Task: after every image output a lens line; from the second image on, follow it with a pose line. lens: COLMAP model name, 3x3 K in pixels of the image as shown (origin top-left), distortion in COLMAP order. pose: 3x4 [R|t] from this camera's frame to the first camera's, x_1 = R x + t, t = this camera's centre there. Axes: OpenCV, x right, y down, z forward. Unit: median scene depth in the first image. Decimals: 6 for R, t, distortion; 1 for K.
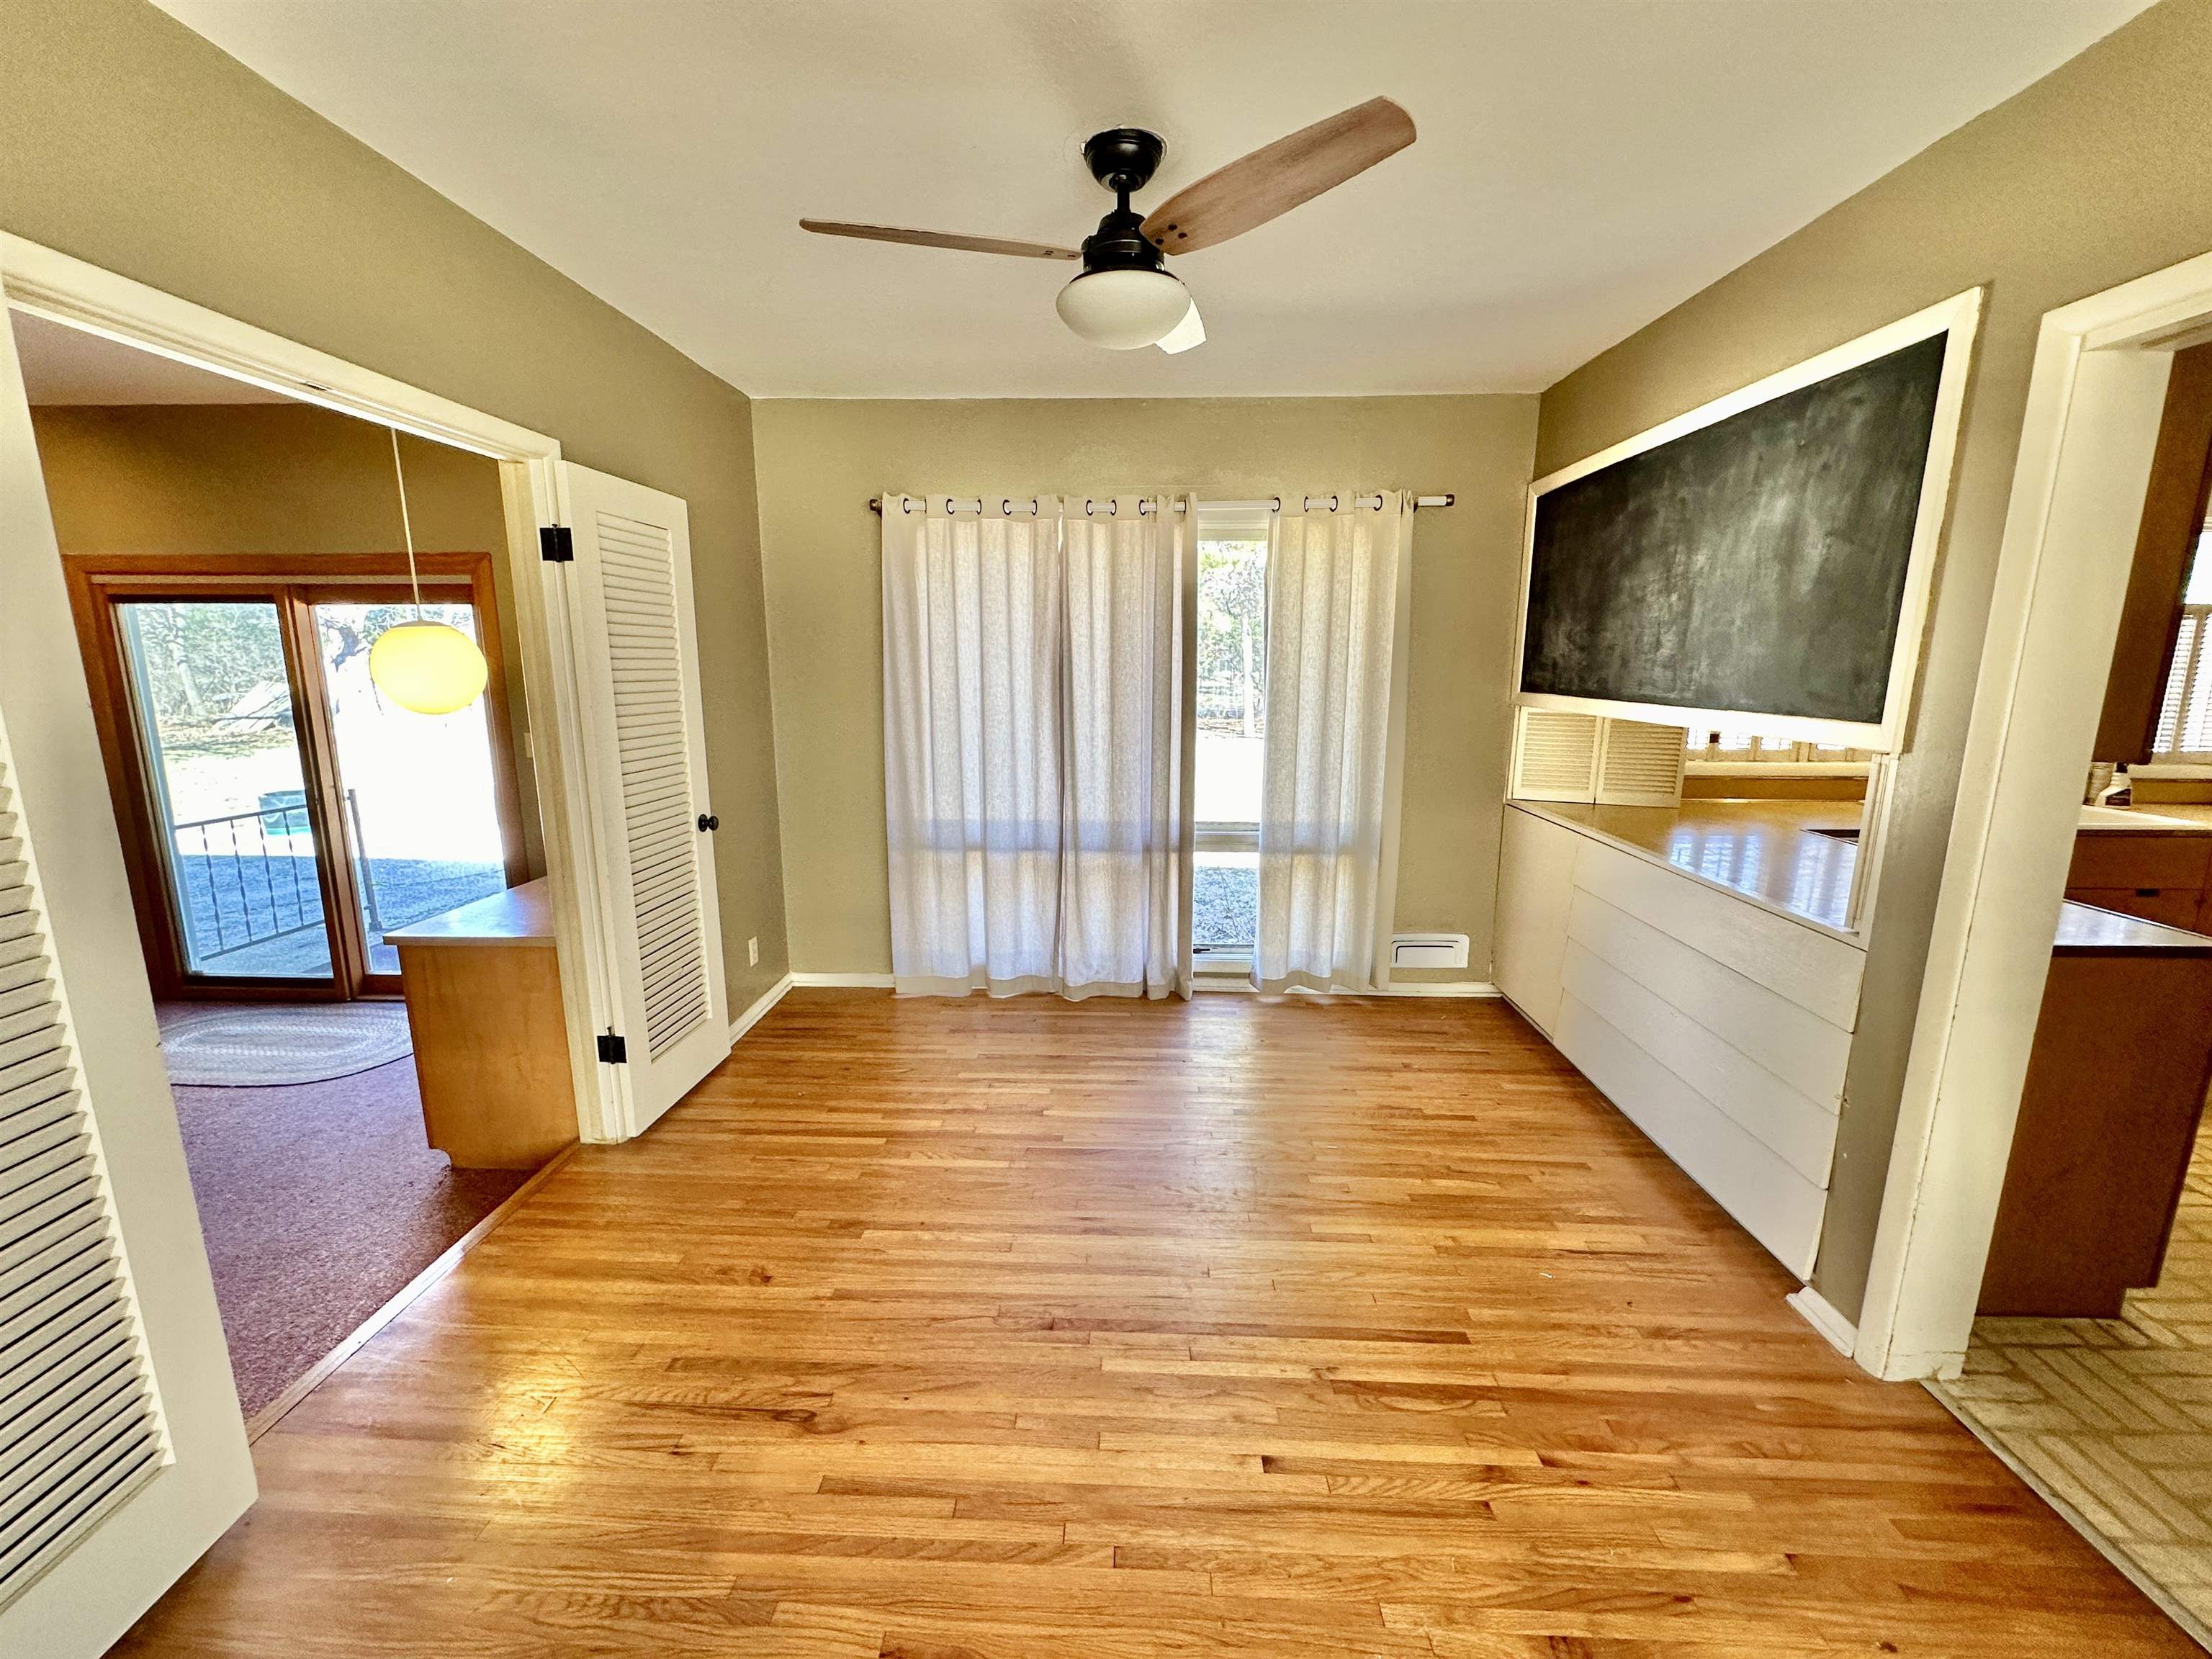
lens RADIAL K [[889.1, 0, 1103.6], [0, 889.1, 826.4], [0, 0, 1]] dist [0.005138, 0.000108]
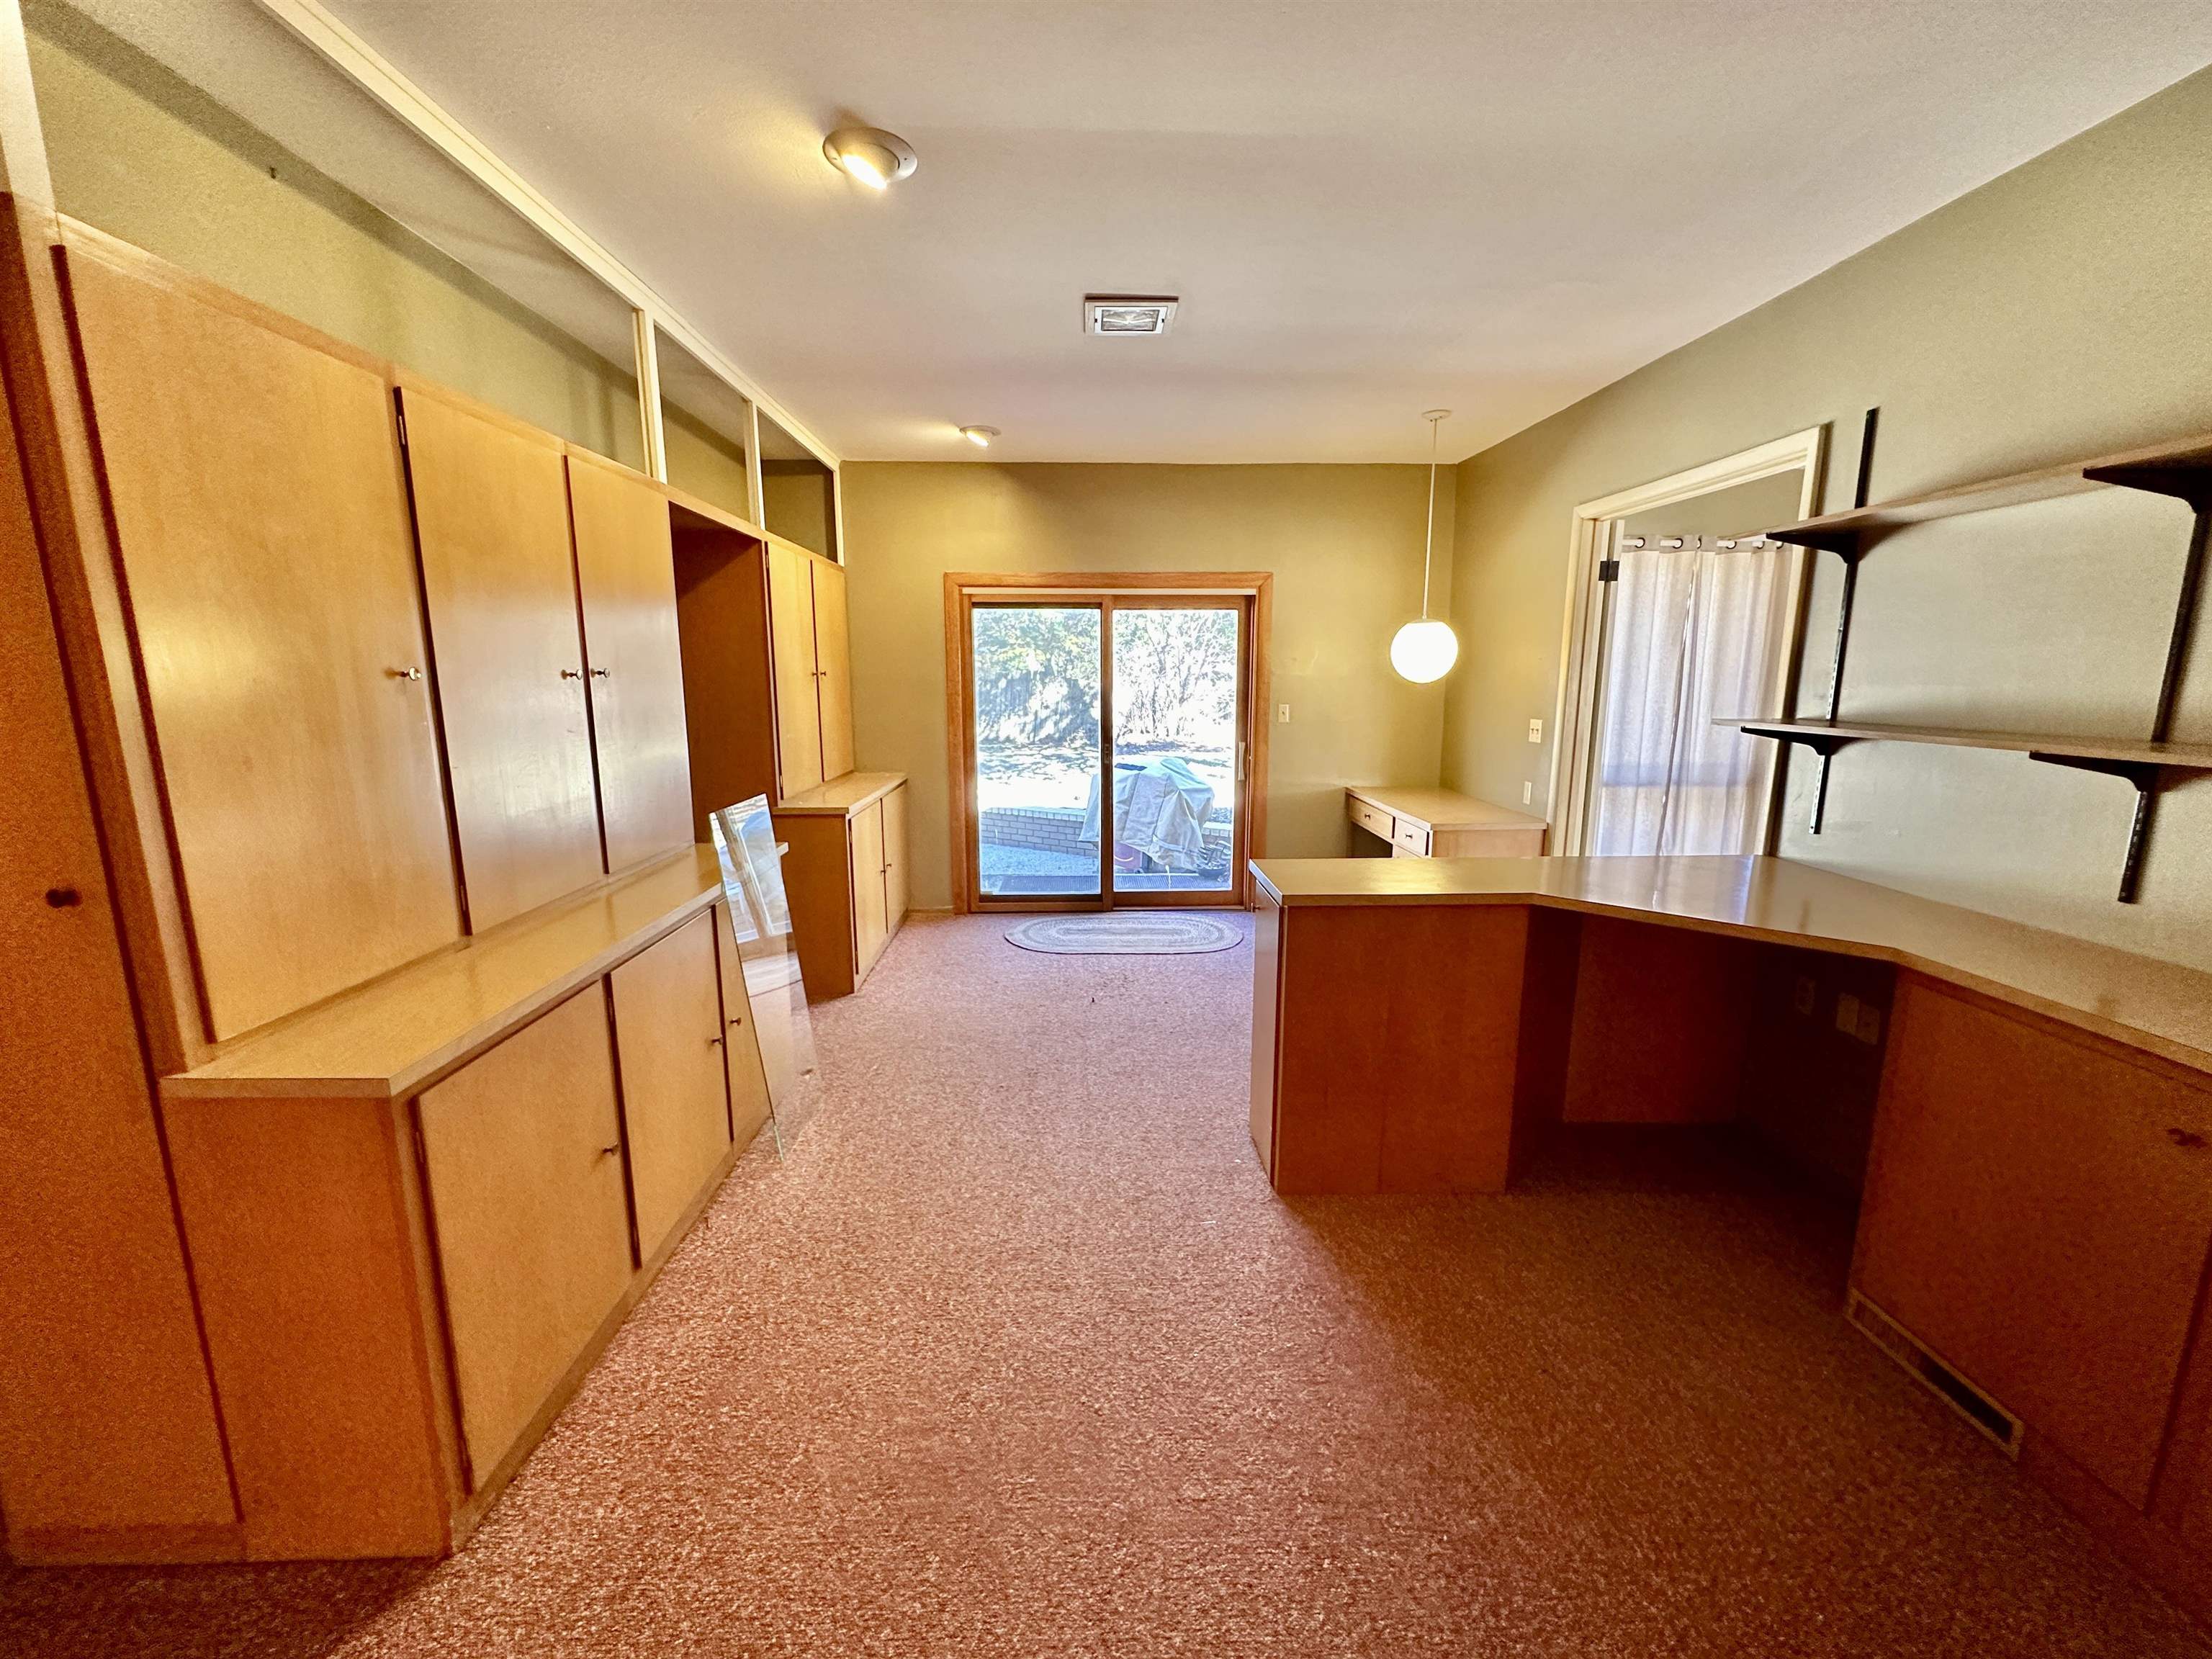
lens RADIAL K [[889.1, 0, 1103.6], [0, 889.1, 826.4], [0, 0, 1]] dist [0.005138, 0.000108]
pose [[0.996274, -0.012978, 0.085268, -1.036700], [0.014811, 0.999672, -0.020903, 0.105378], [-0.084969, 0.022088, 0.996139, -0.327239]]
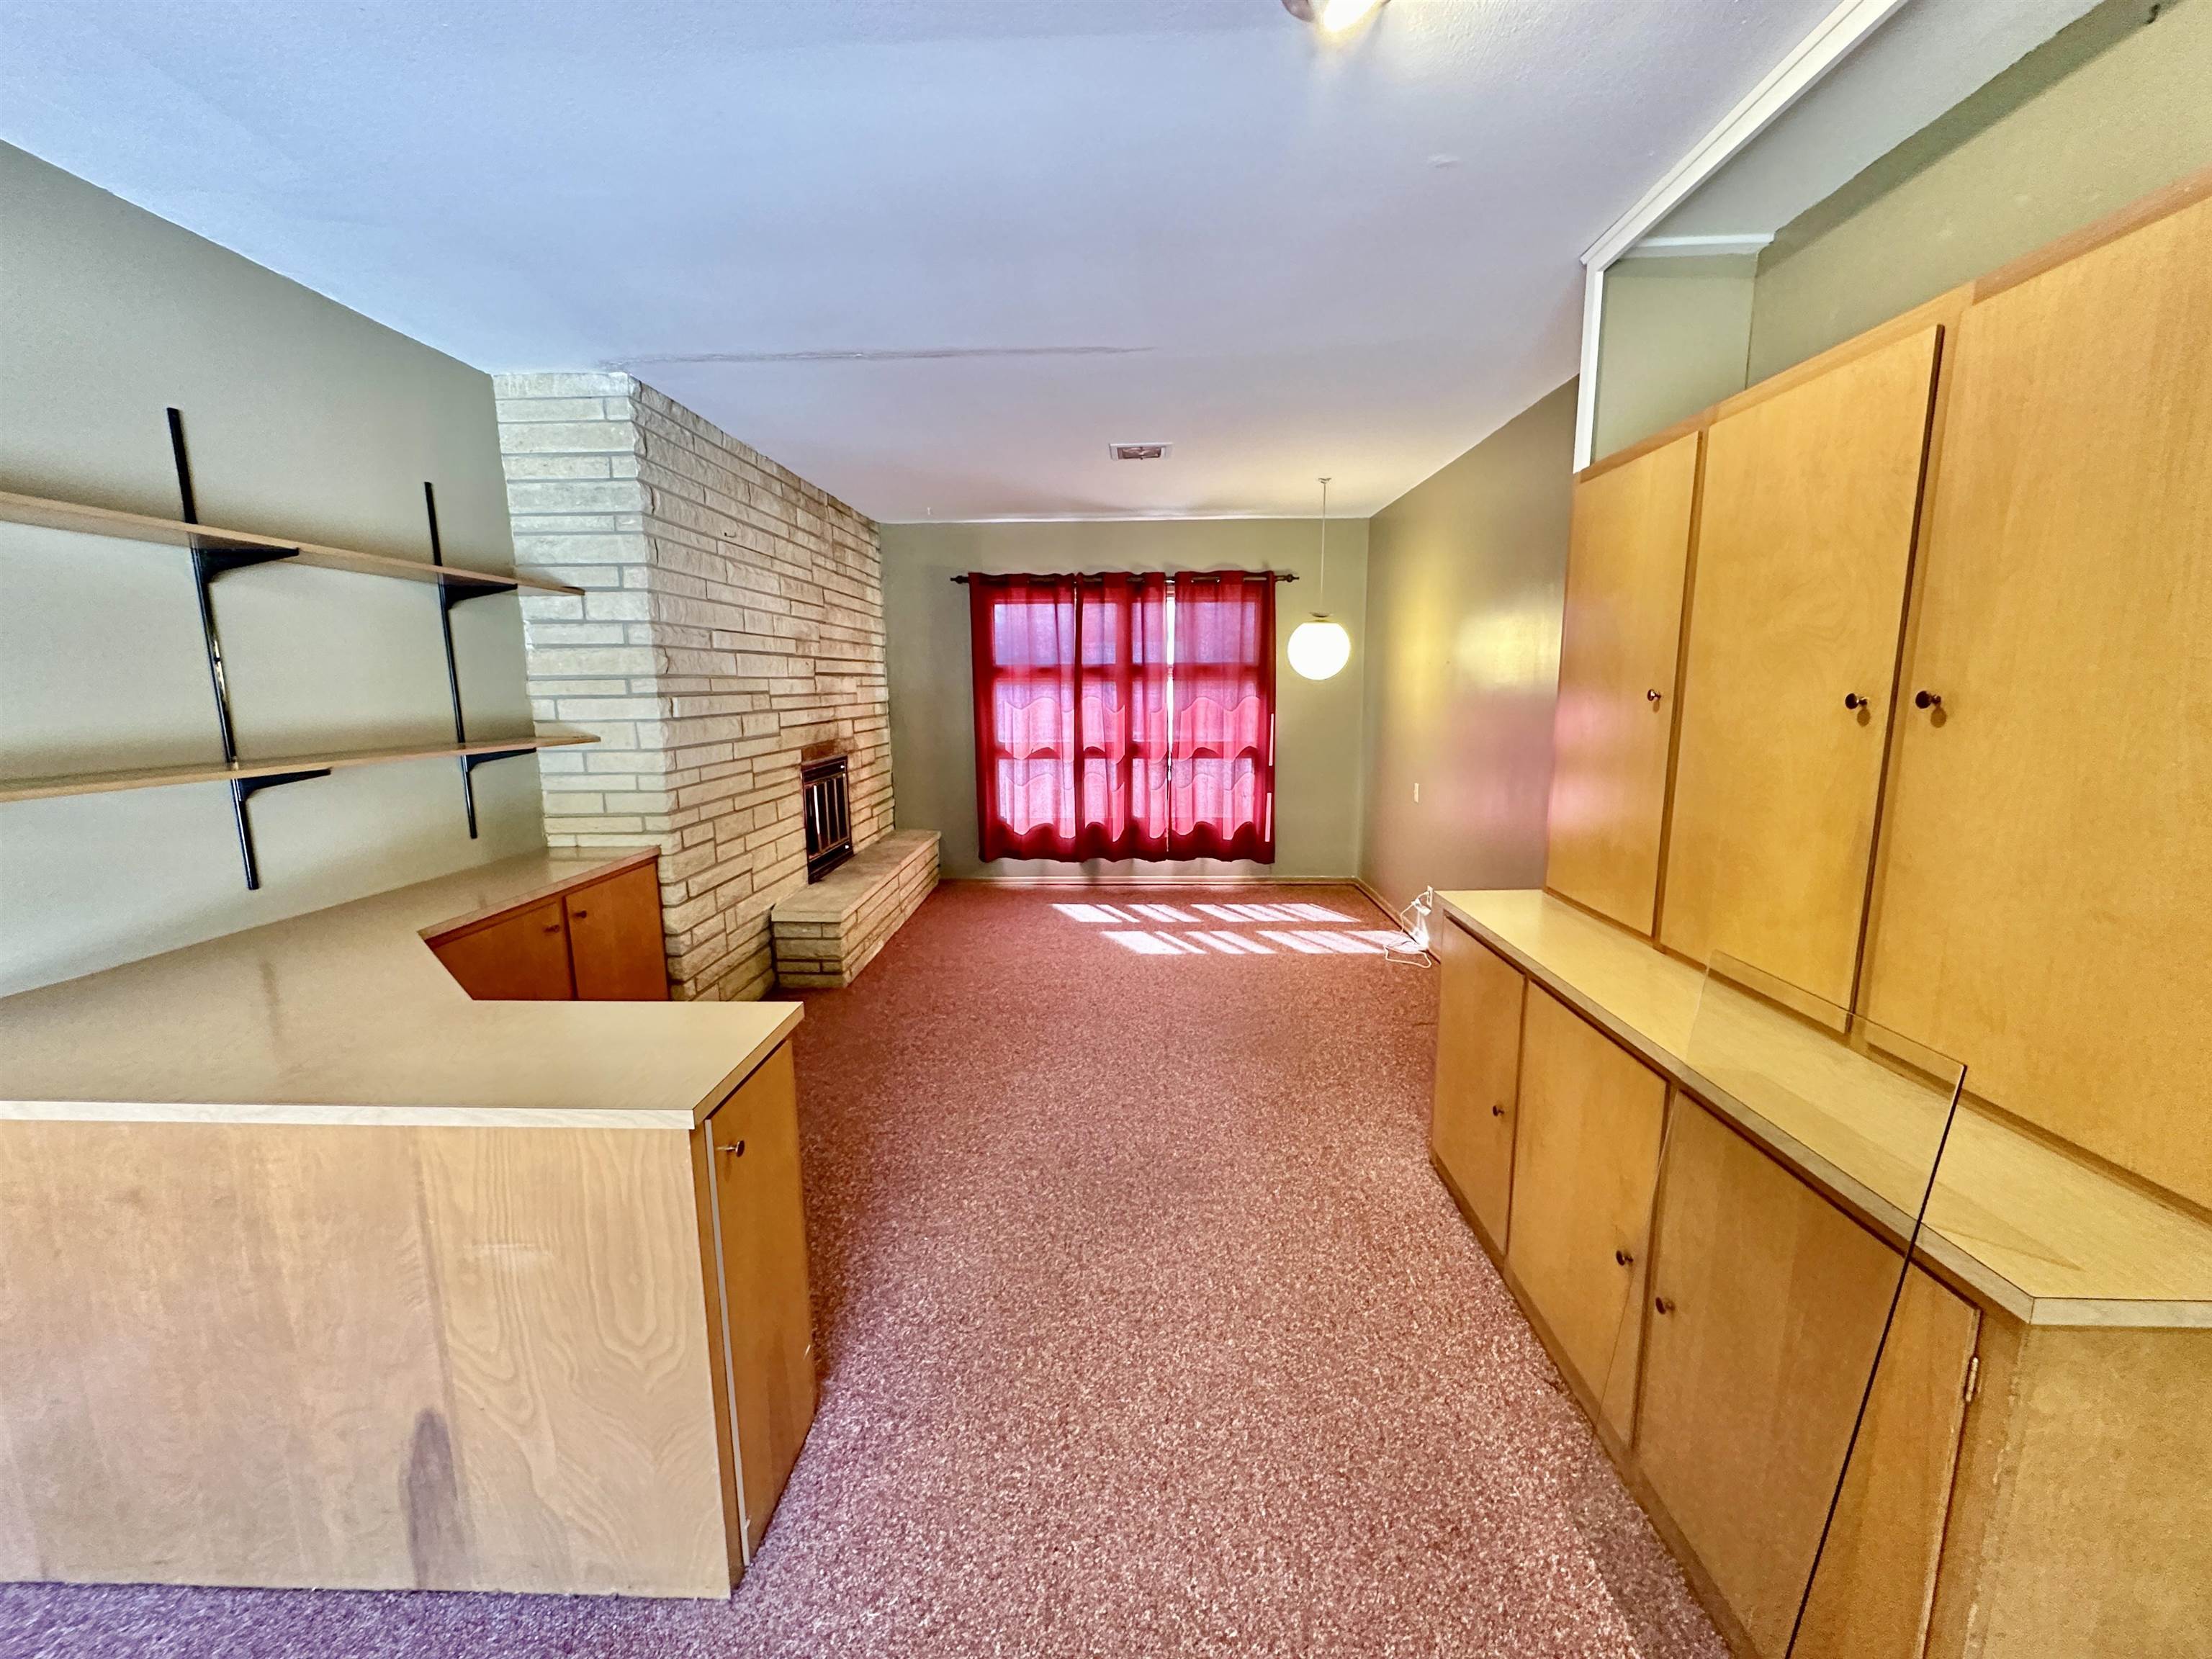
lens RADIAL K [[889.1, 0, 1103.6], [0, 889.1, 826.4], [0, 0, 1]] dist [0.005138, 0.000108]
pose [[-0.999590, 0.014951, -0.024415, -1.007045], [0.005578, 0.938169, 0.346133, -0.098861], [0.028081, 0.345855, -0.937868, 0.669905]]
